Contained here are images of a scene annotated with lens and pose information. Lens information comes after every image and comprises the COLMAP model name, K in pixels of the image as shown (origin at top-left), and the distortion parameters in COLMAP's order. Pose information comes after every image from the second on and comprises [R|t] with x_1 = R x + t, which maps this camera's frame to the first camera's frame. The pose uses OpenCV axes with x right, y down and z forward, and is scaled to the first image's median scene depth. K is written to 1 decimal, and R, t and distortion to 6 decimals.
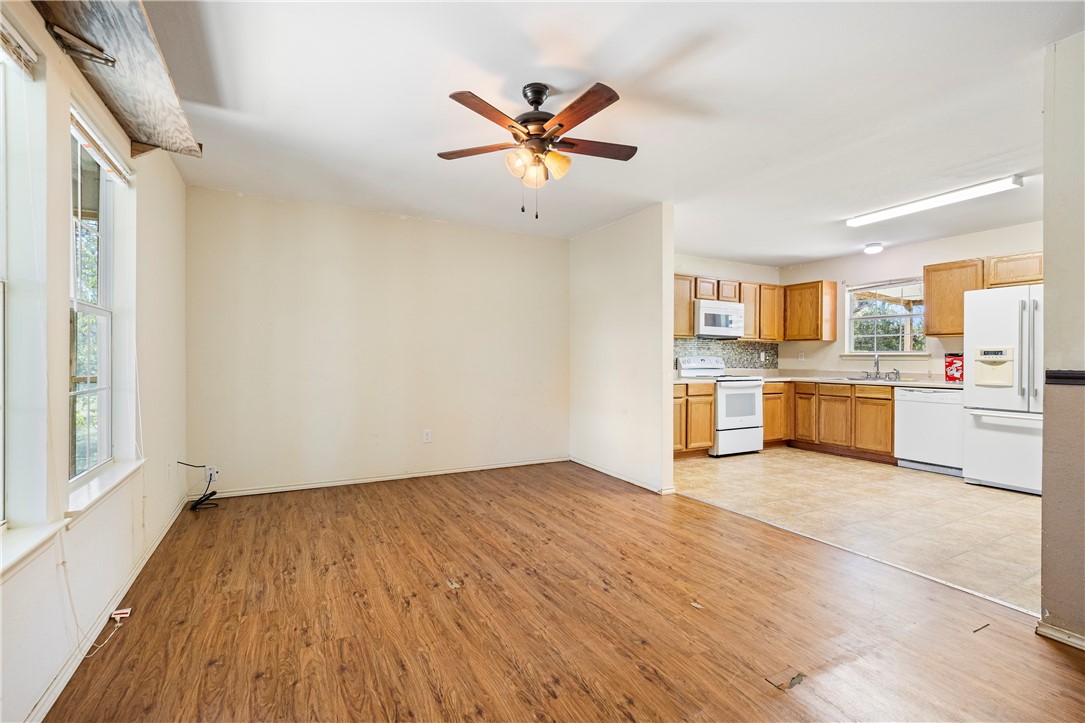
lens RADIAL K [[489.1, 0, 544.4], [0, 489.1, 355.9], [0, 0, 1]] dist [-0.002686, 0.000029]
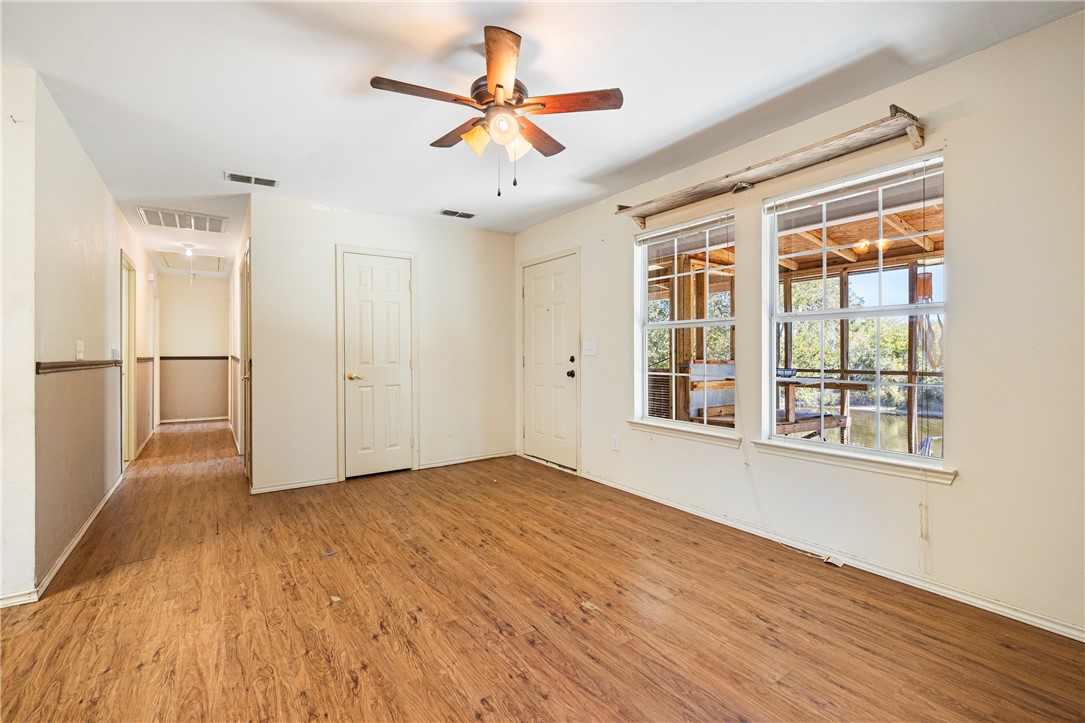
lens RADIAL K [[489.1, 0, 547.1], [0, 489.1, 357.6], [0, 0, 1]] dist [-0.002686, 0.000029]
pose [[-0.992793, -0.004149, -0.119771, 0.002394], [-0.004256, 0.999991, 0.000636, 0.011892], [0.119768, 0.001141, -0.992801, 1.938339]]
